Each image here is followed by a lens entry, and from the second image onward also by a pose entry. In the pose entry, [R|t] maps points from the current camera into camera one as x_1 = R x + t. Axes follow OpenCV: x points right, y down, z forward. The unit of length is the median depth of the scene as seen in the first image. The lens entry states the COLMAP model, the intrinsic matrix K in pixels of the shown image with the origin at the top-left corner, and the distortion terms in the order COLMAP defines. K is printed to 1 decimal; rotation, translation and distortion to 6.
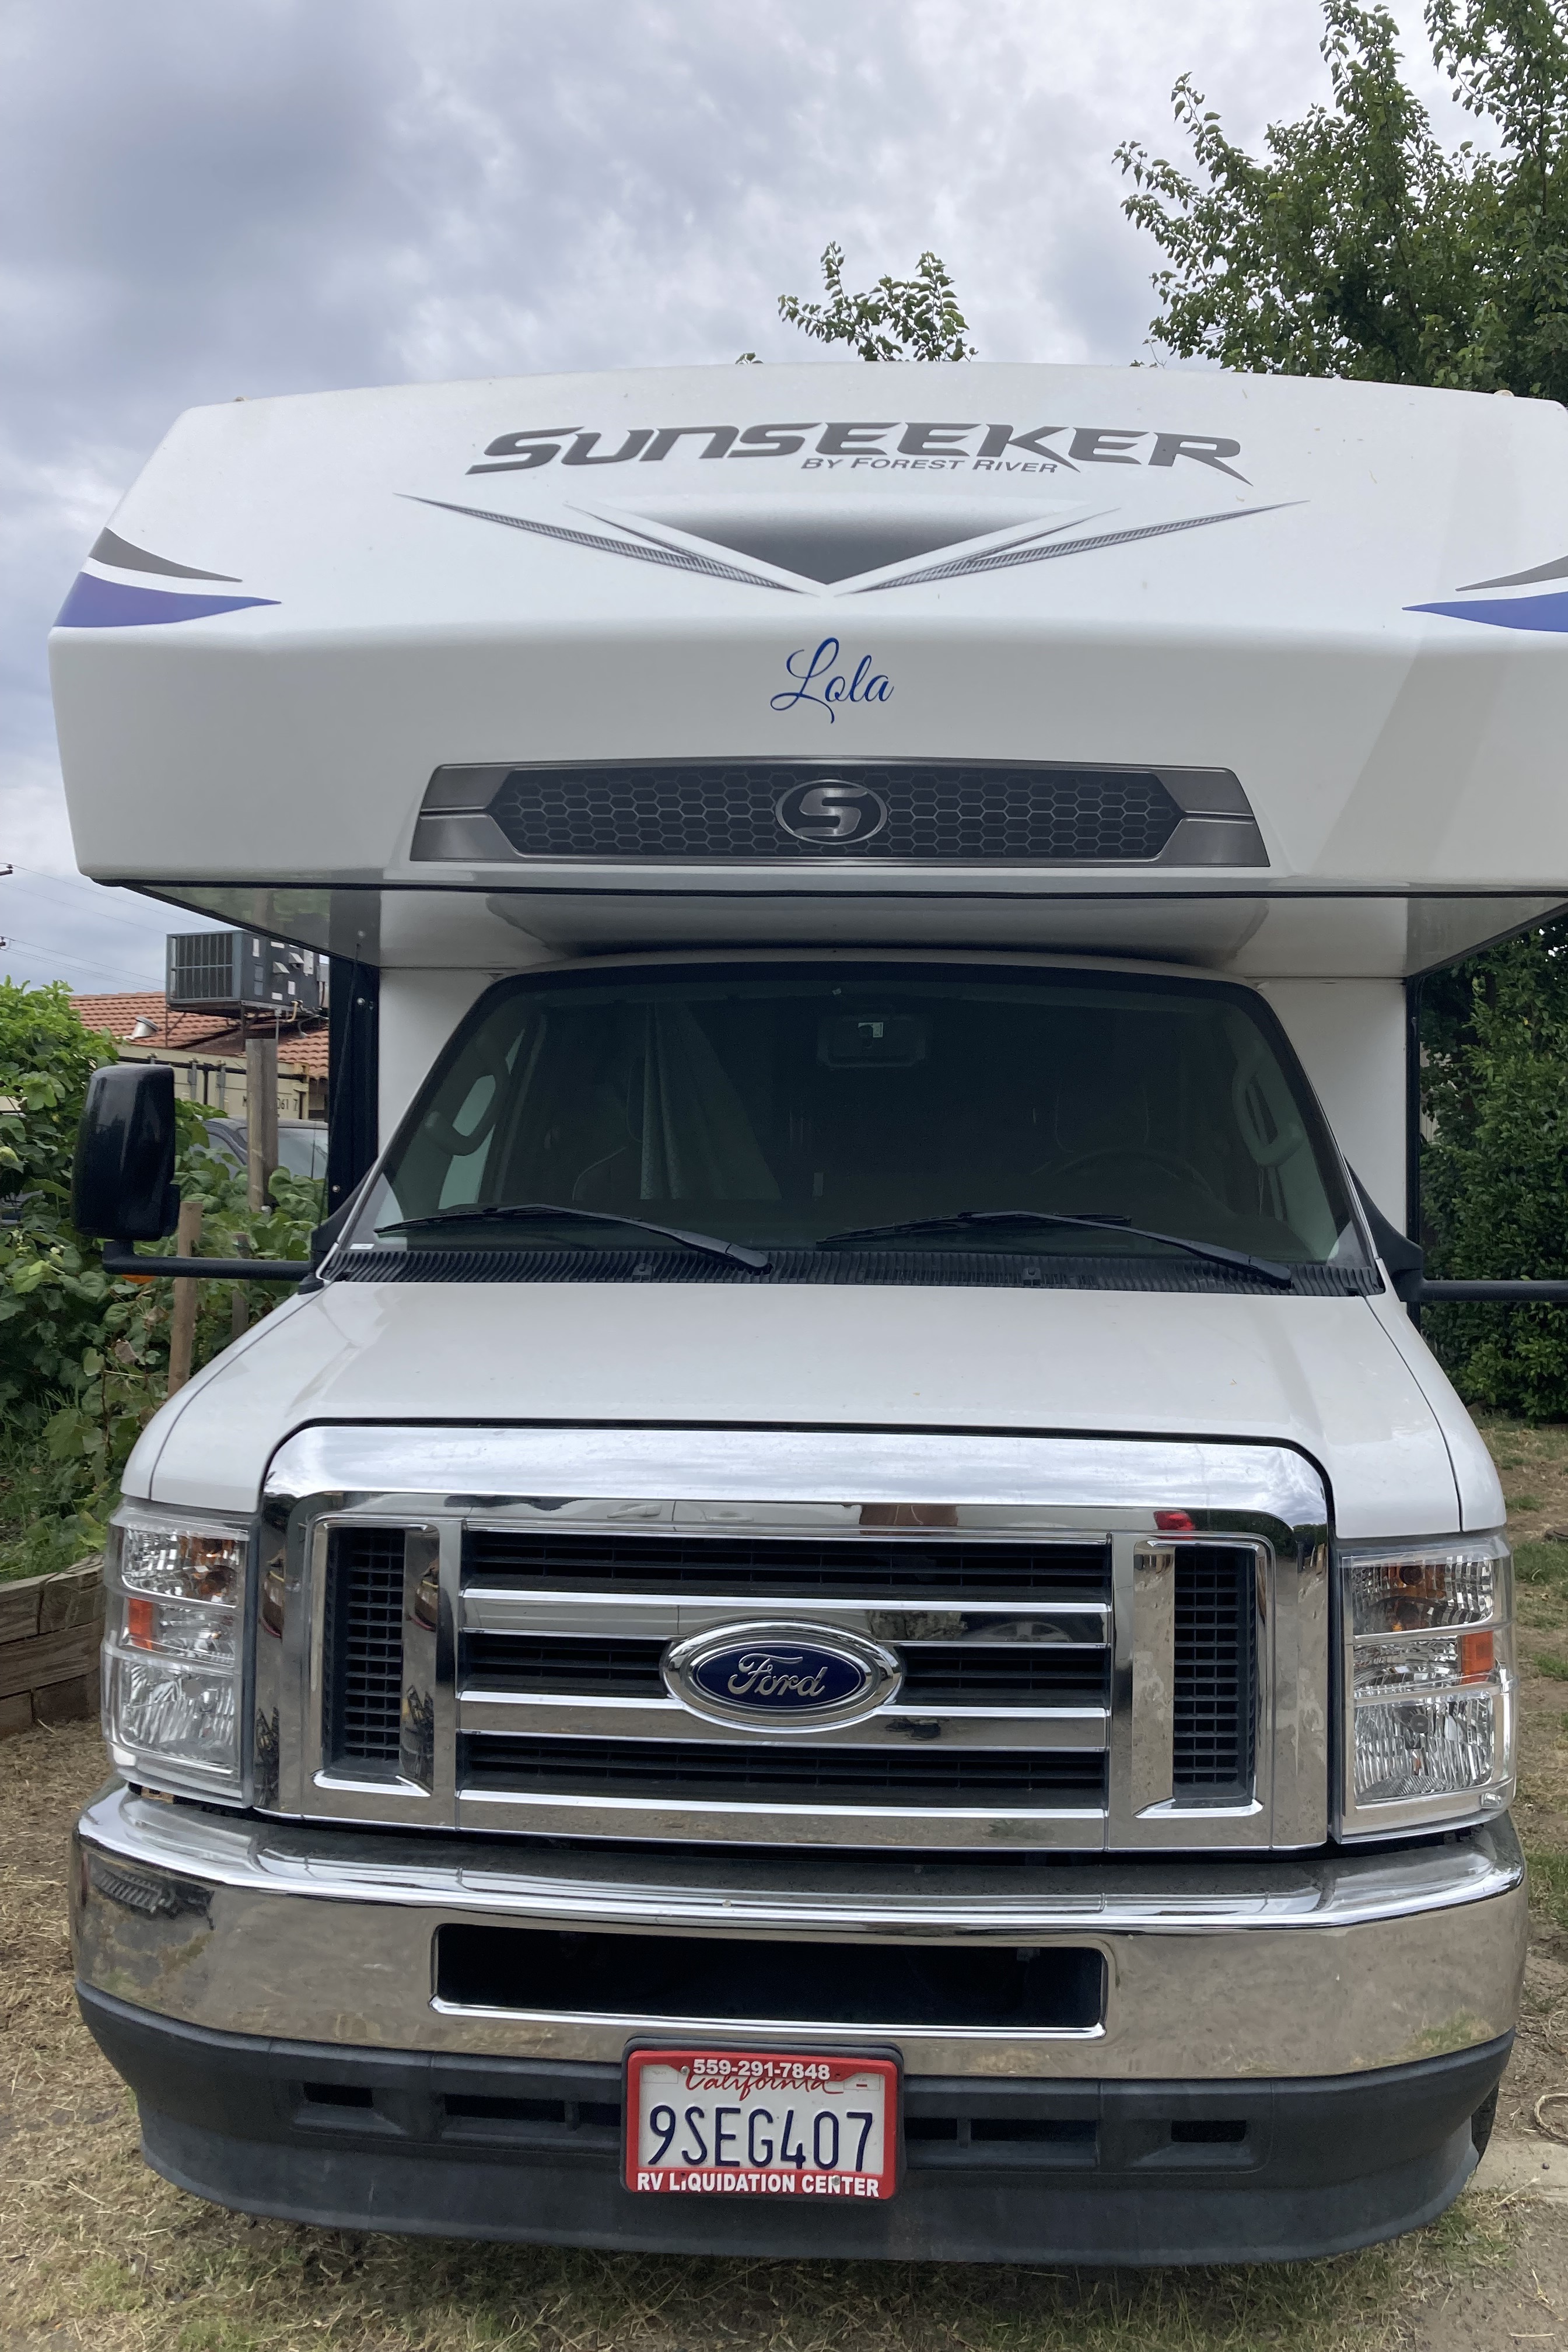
lens RADIAL K [[1987.7, 0, 791.2], [0, 1987.7, 1169.6], [0, 0, 1]] dist [0.030653, -0.023259]
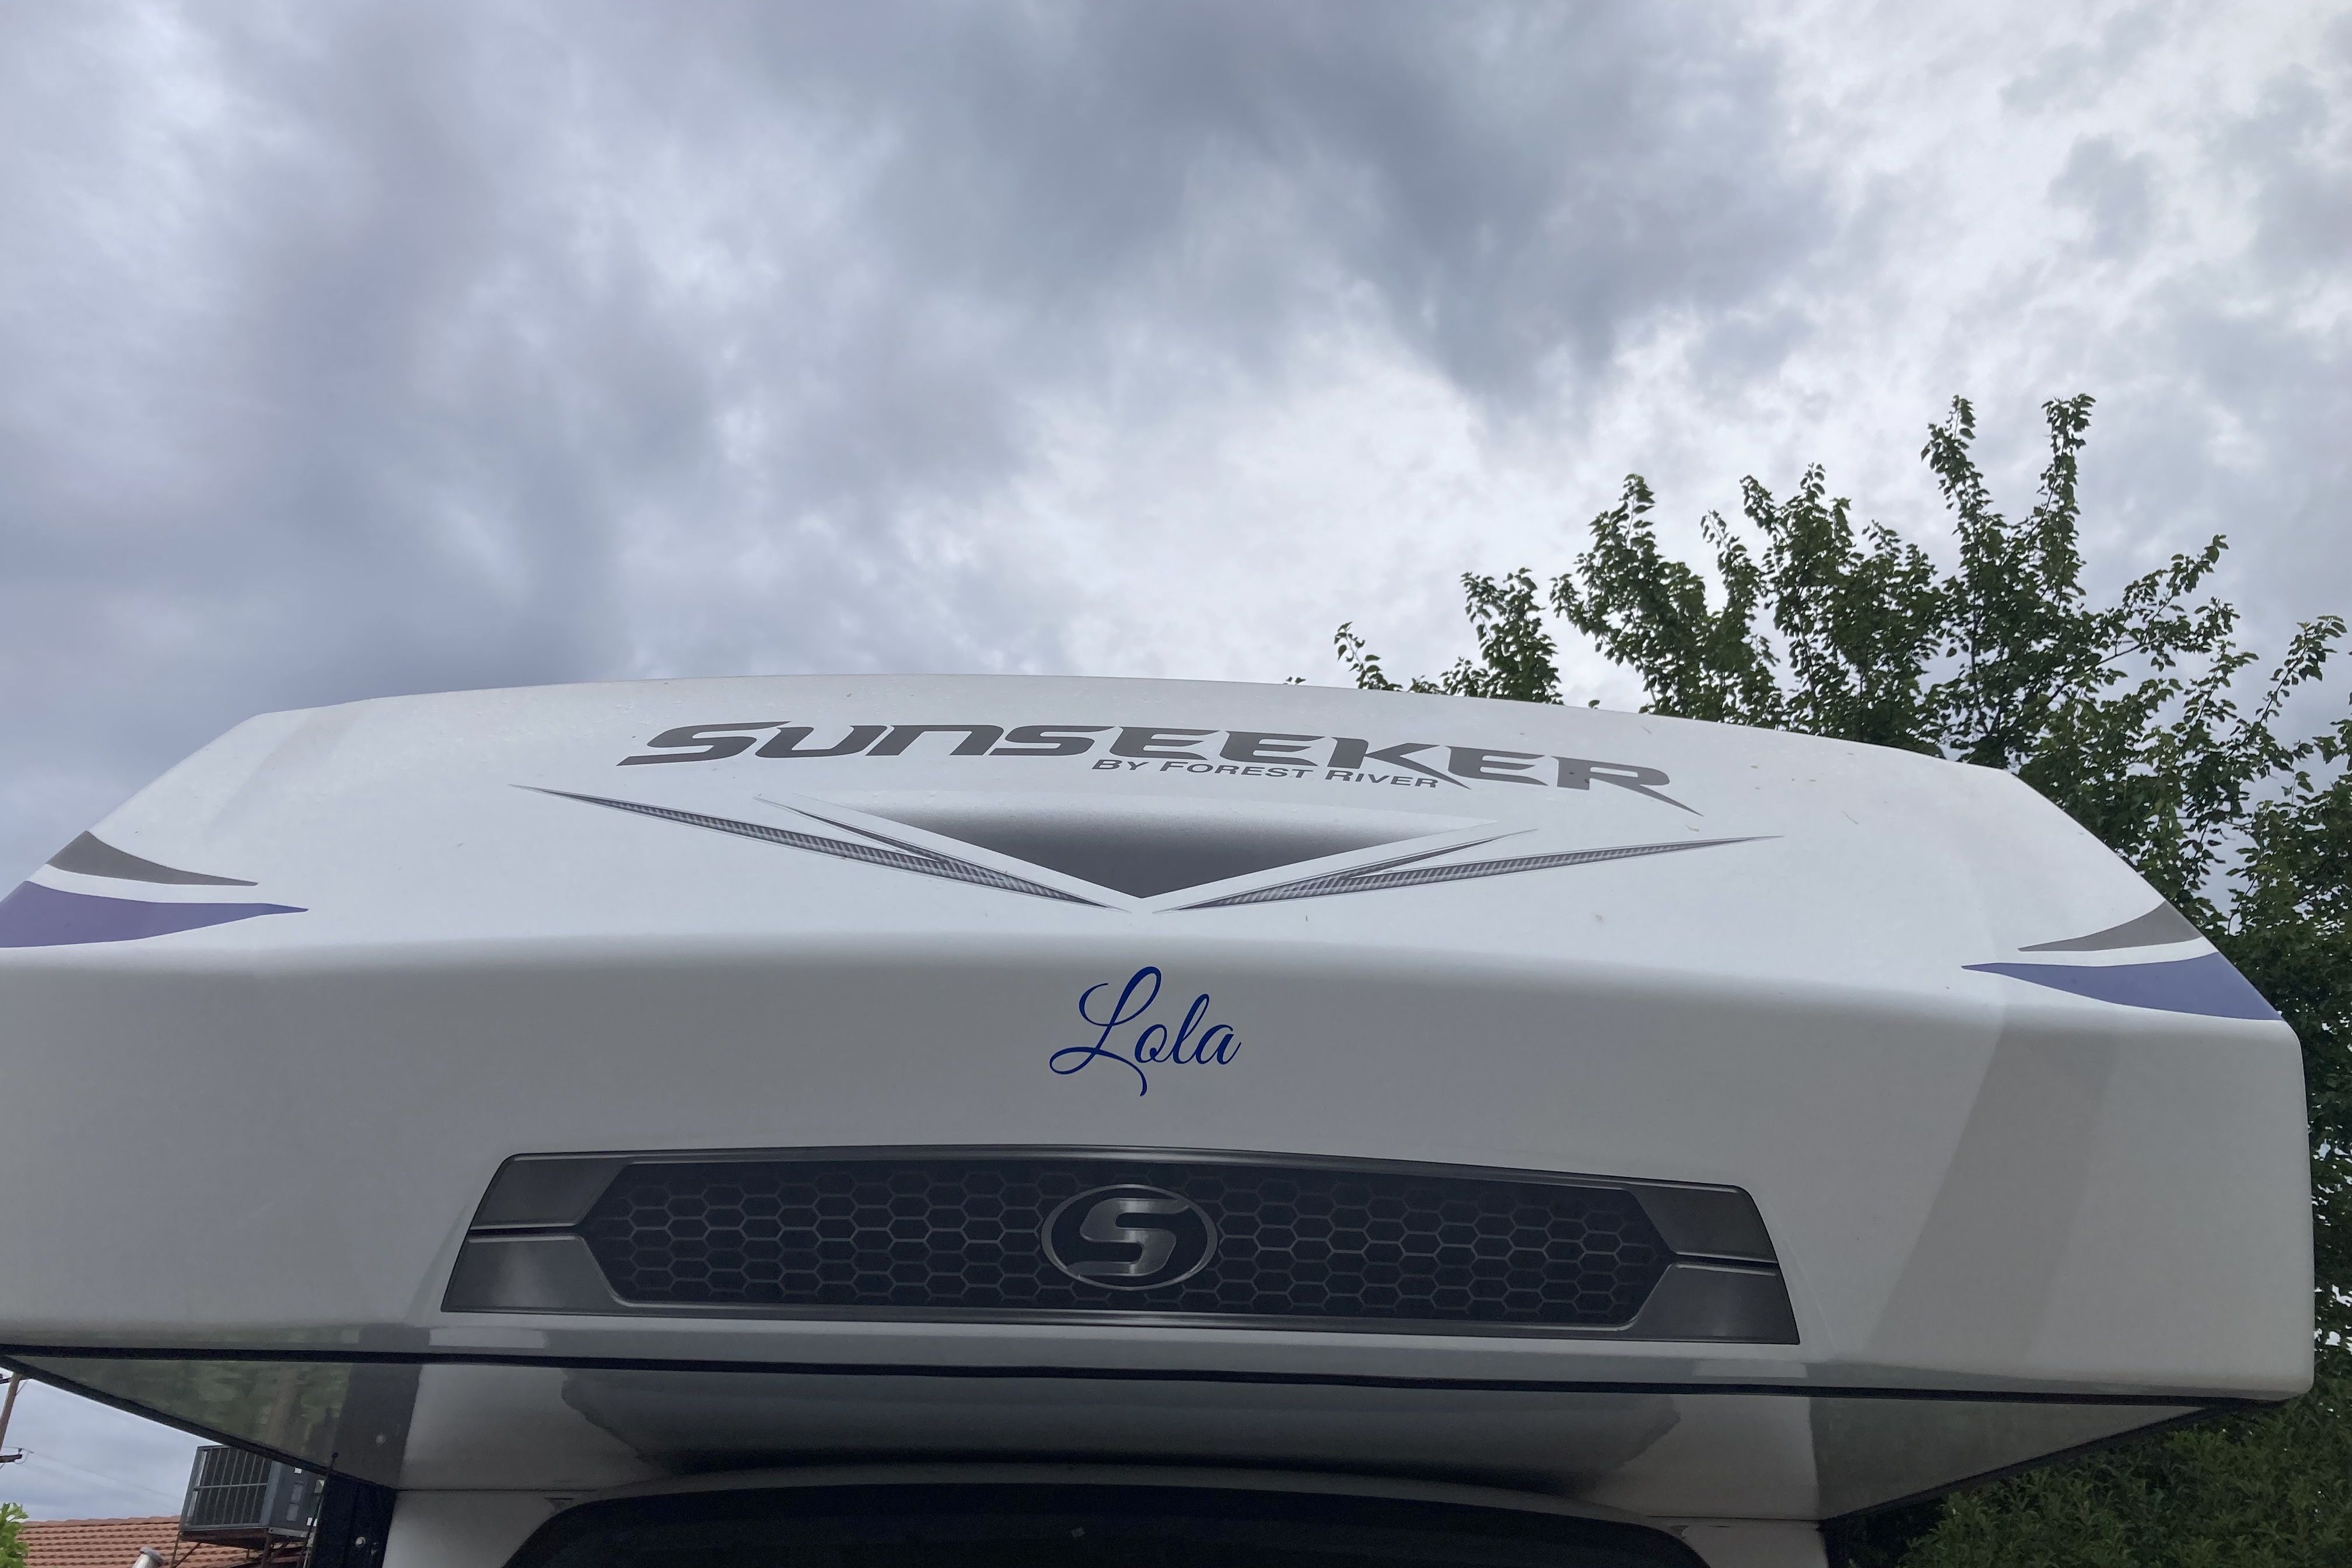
lens RADIAL K [[1987.7, 0, 1238.8], [0, 1987.7, 708.9], [0, 0, 1]] dist [0.030653, -0.023259]
pose [[0.987838, 0.067966, 0.139843, -0.045860], [0.003638, 0.889053, -0.457790, -0.035408], [-0.155442, 0.452731, 0.877993, 0.341099]]
